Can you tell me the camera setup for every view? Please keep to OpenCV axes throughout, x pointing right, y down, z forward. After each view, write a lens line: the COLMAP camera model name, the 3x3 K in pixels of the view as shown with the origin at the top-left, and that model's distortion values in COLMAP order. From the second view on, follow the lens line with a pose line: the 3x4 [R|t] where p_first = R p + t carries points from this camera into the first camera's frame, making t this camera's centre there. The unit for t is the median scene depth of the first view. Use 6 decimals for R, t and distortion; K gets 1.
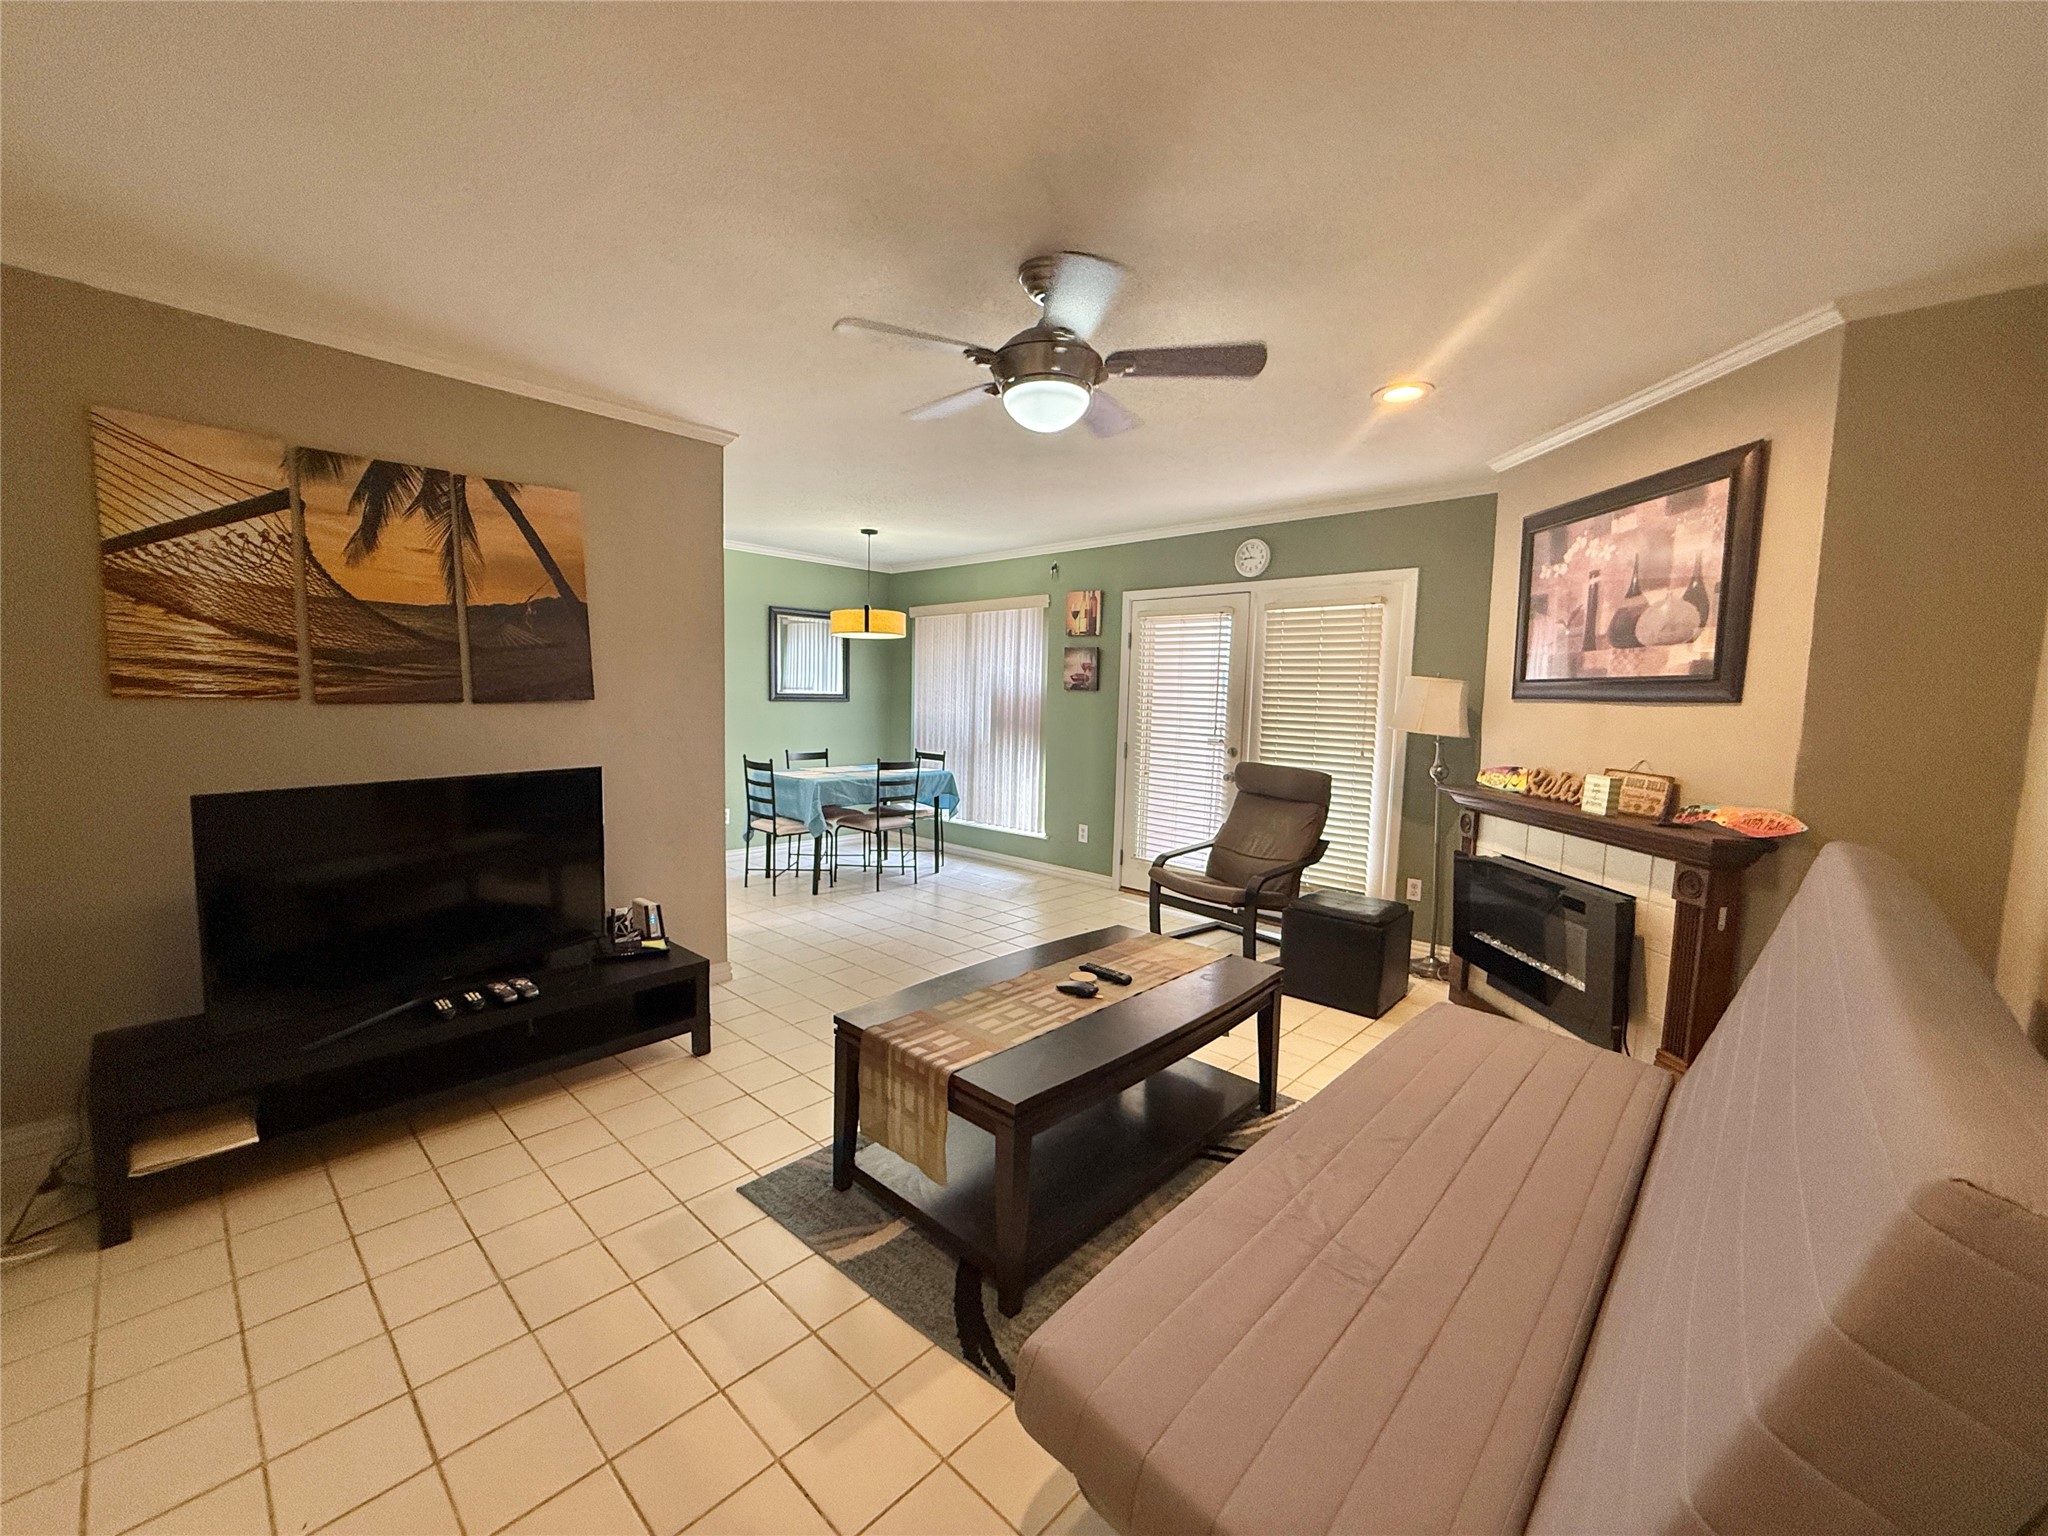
lens RADIAL K [[816.4, 0, 1017.3], [0, 816.4, 773.8], [0, 0, 1]] dist [-0.005670, 0.001029]
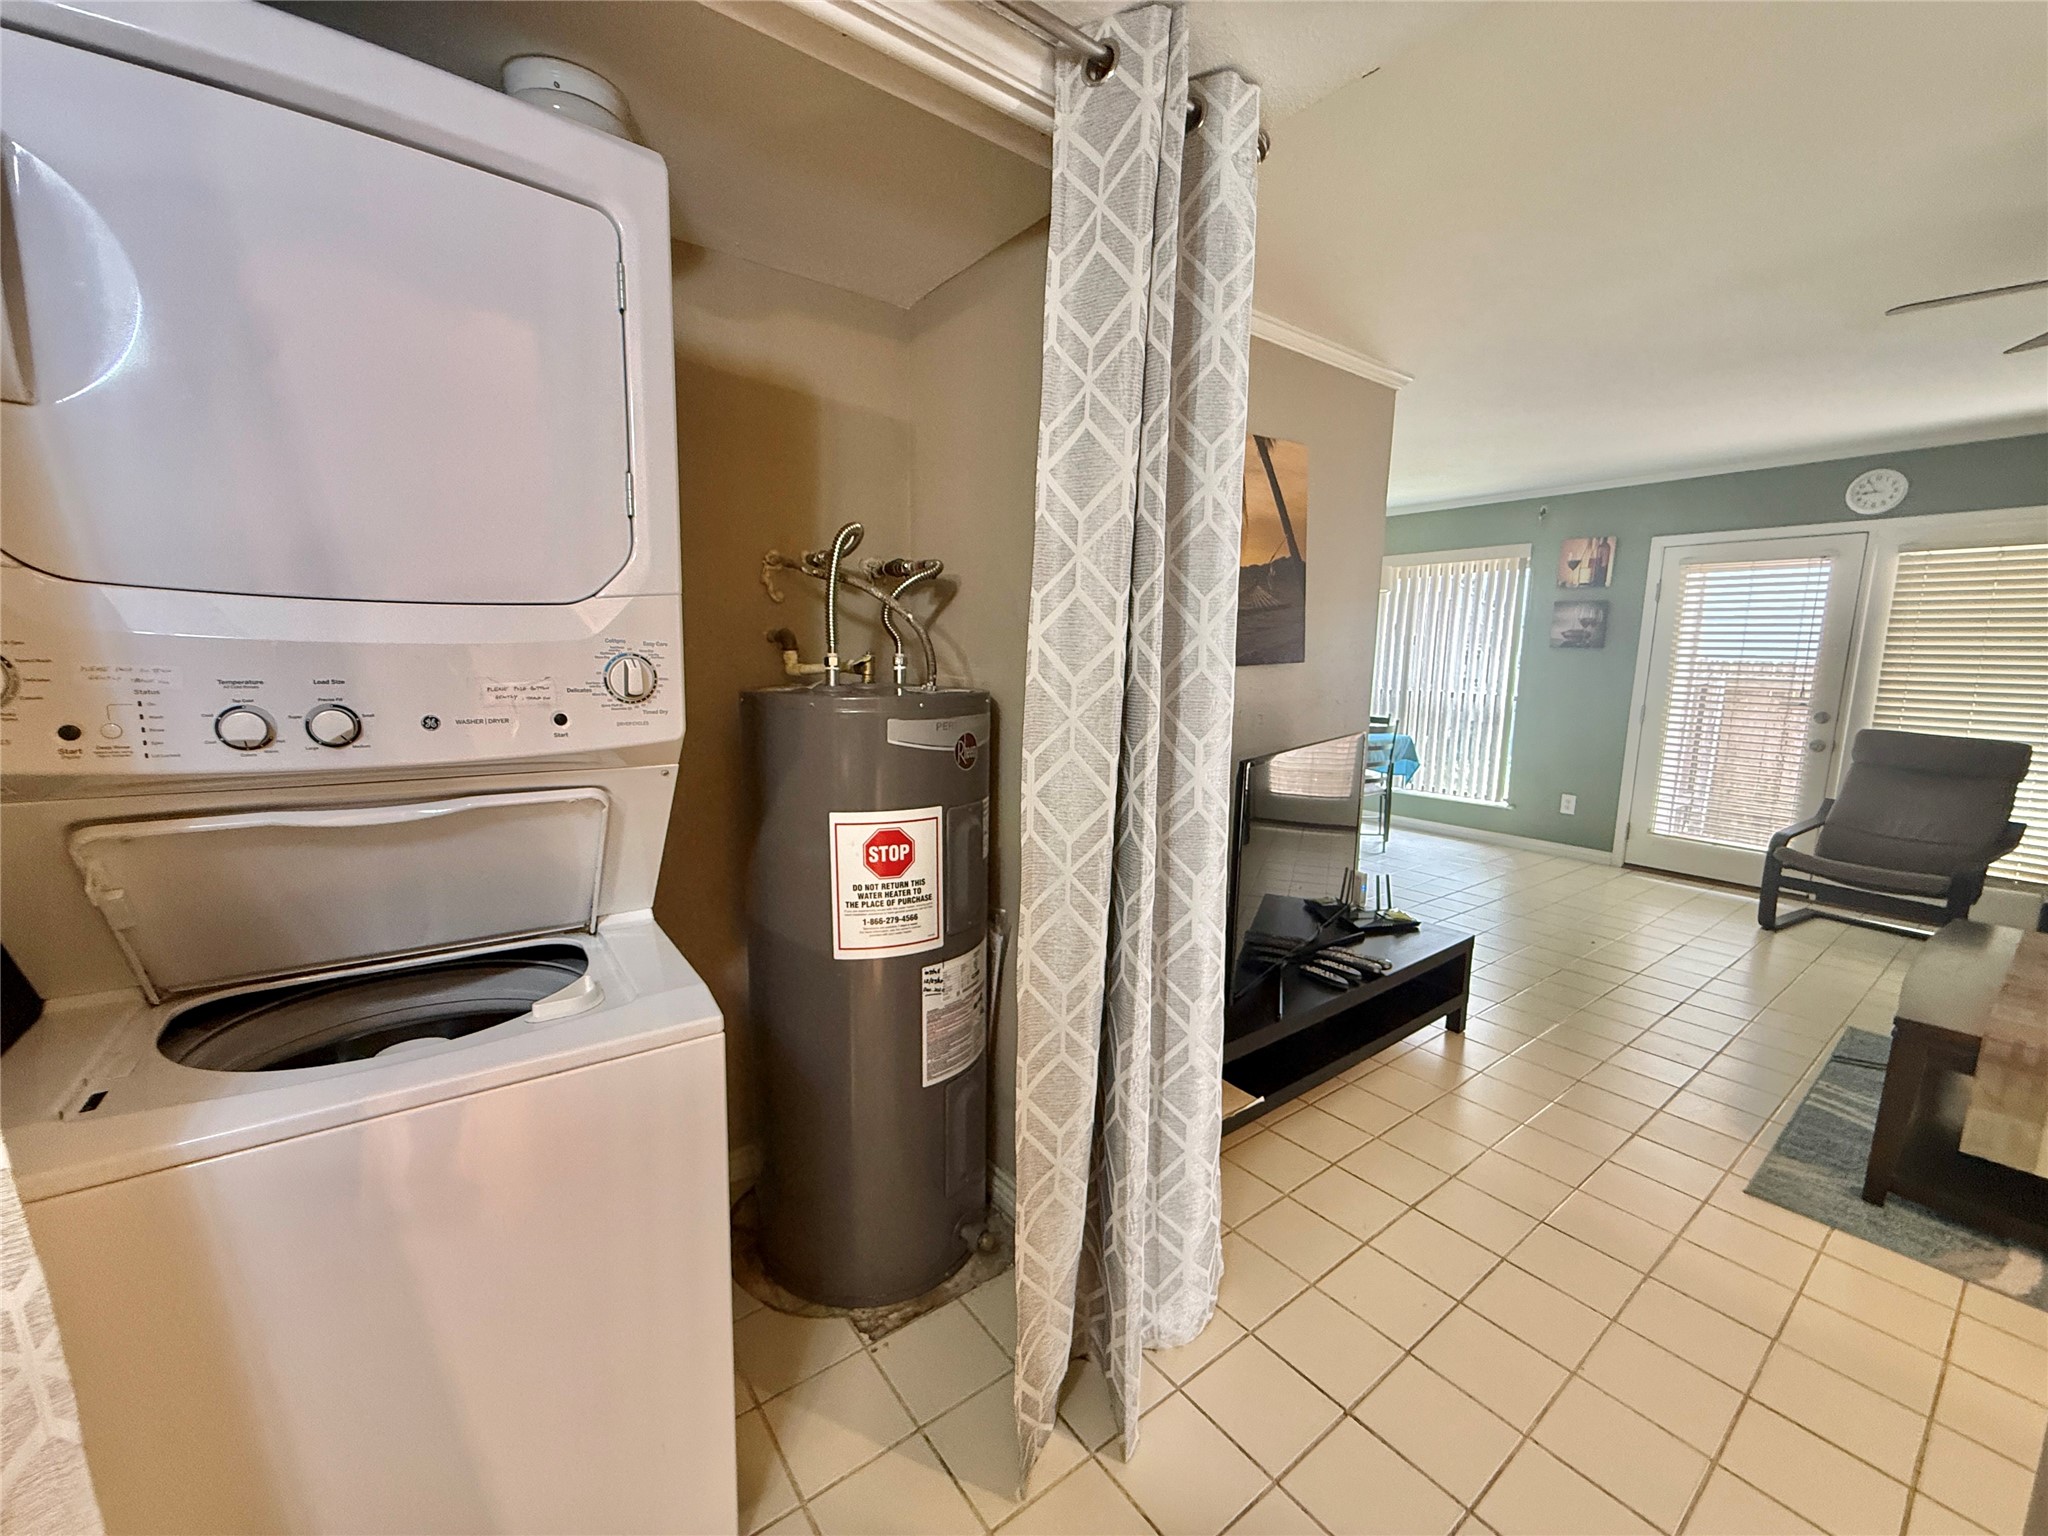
lens RADIAL K [[816.4, 0, 1010.3], [0, 816.4, 770.9], [0, 0, 1]] dist [-0.005670, 0.001029]
pose [[0.983113, 0.017621, -0.182147, -0.698566], [-0.009297, 0.998877, 0.046454, -0.003365], [0.182761, -0.043976, 0.982173, -0.028623]]
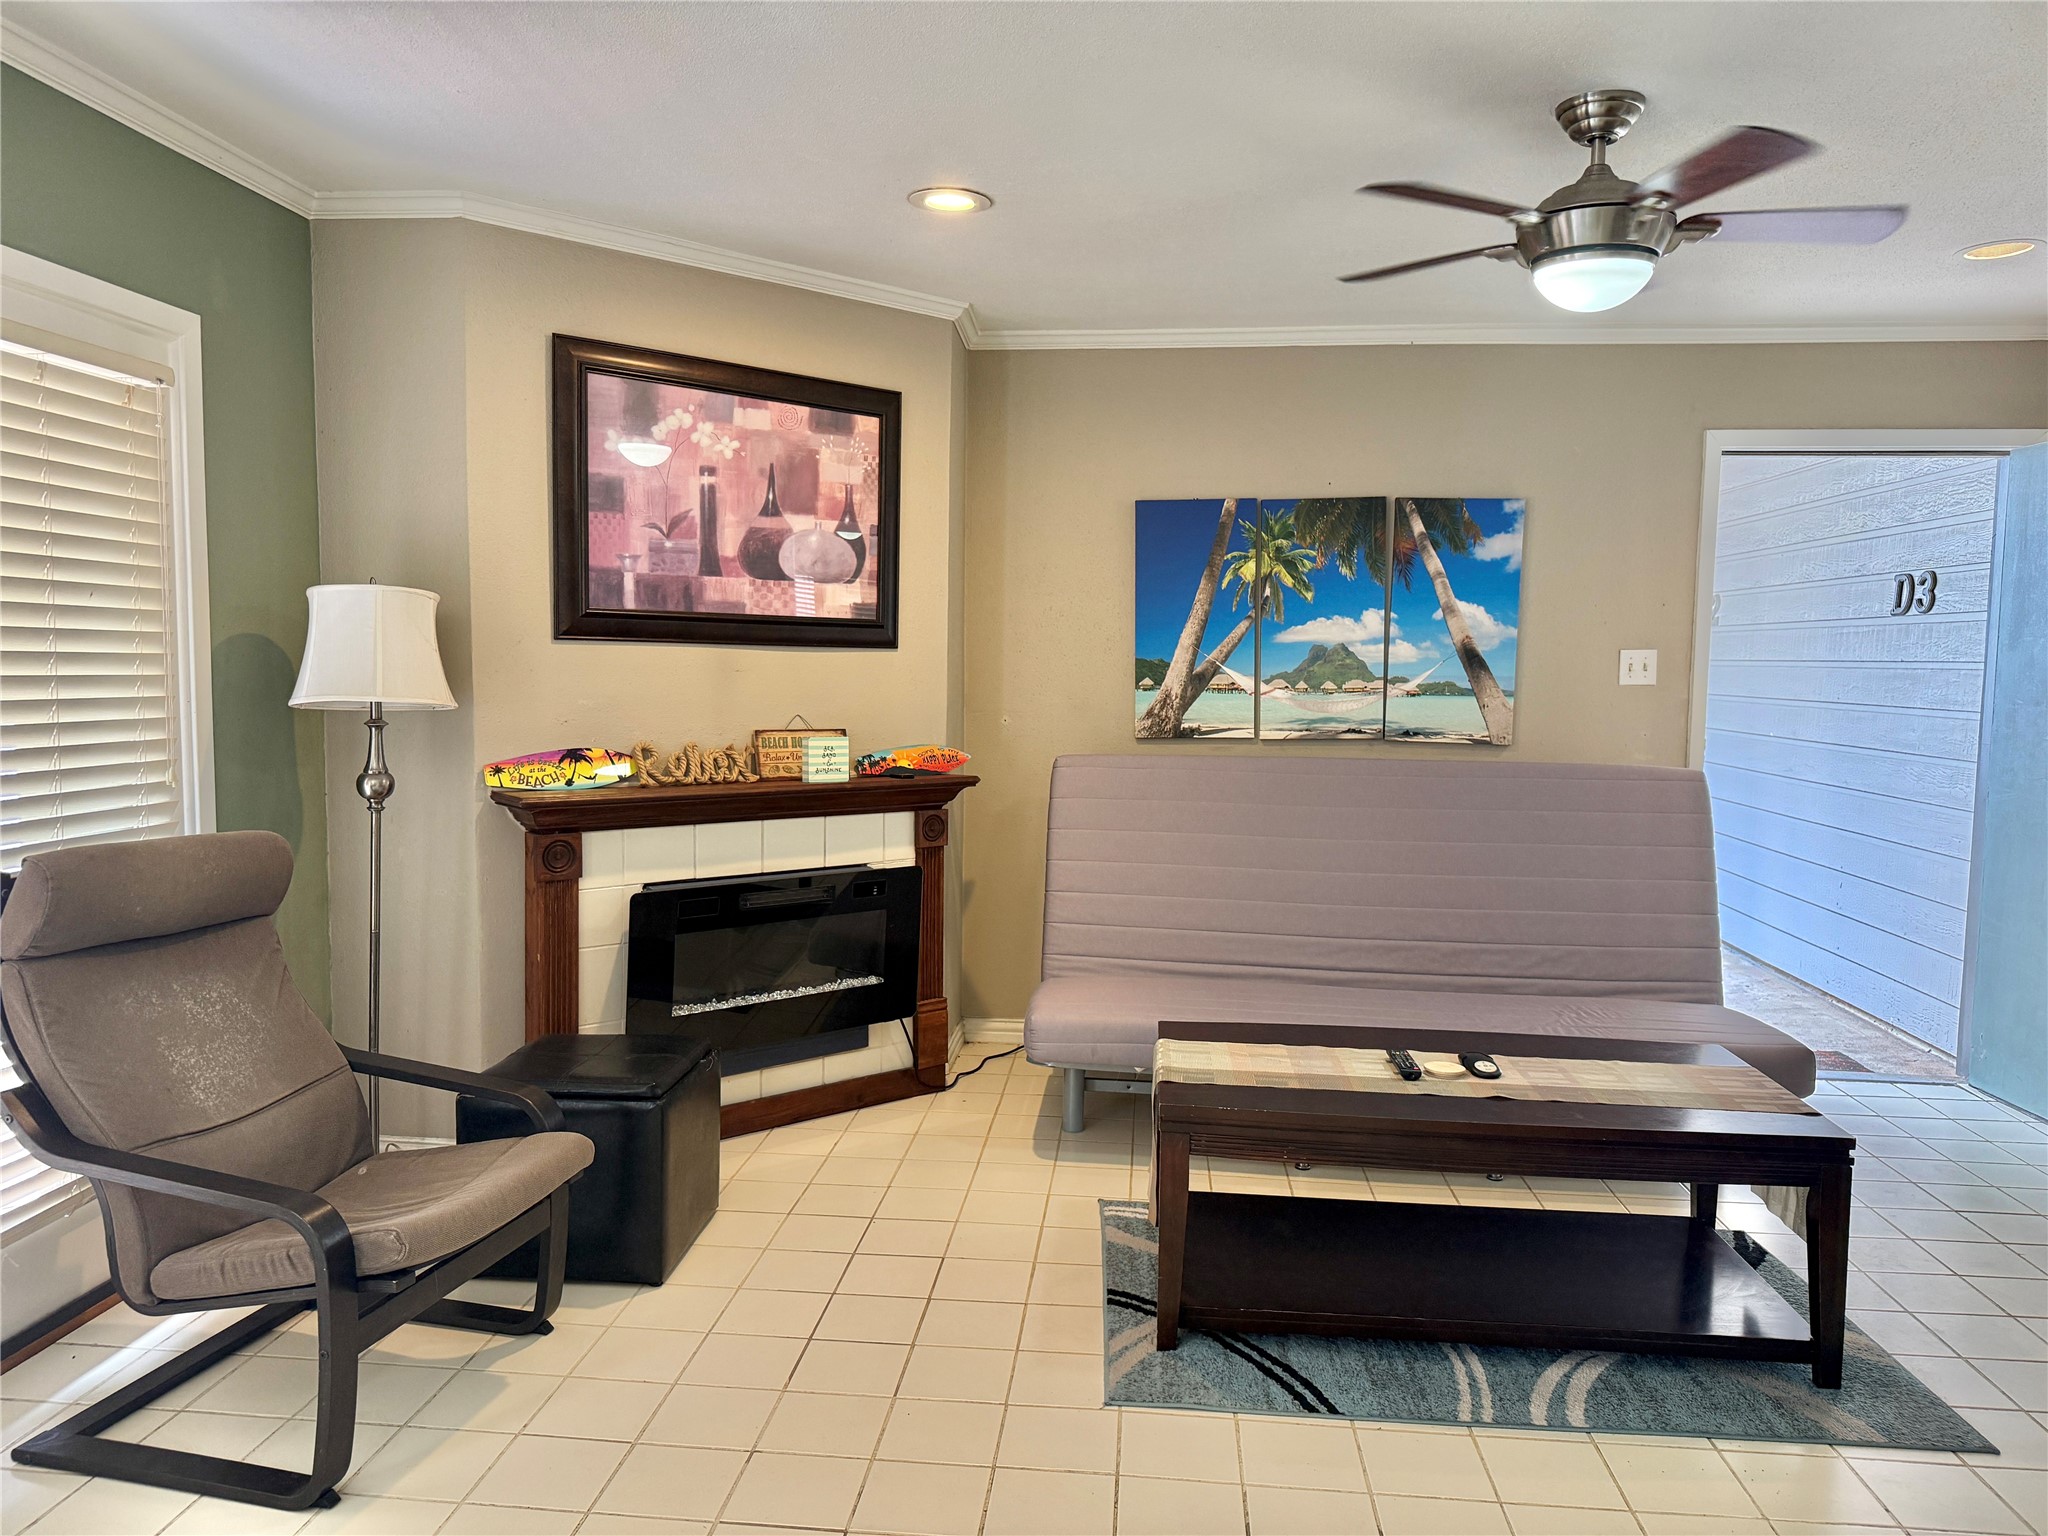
lens RADIAL K [[1443.0, 0, 1012.0], [0, 1443.0, 781.6], [0, 0, 1]] dist [0.024101, -0.037359]
pose [[-0.626322, -0.095941, 0.773638, -0.485641], [0.044180, 0.986435, 0.158098, -0.158279], [-0.778311, 0.133199, -0.613587, 1.579046]]
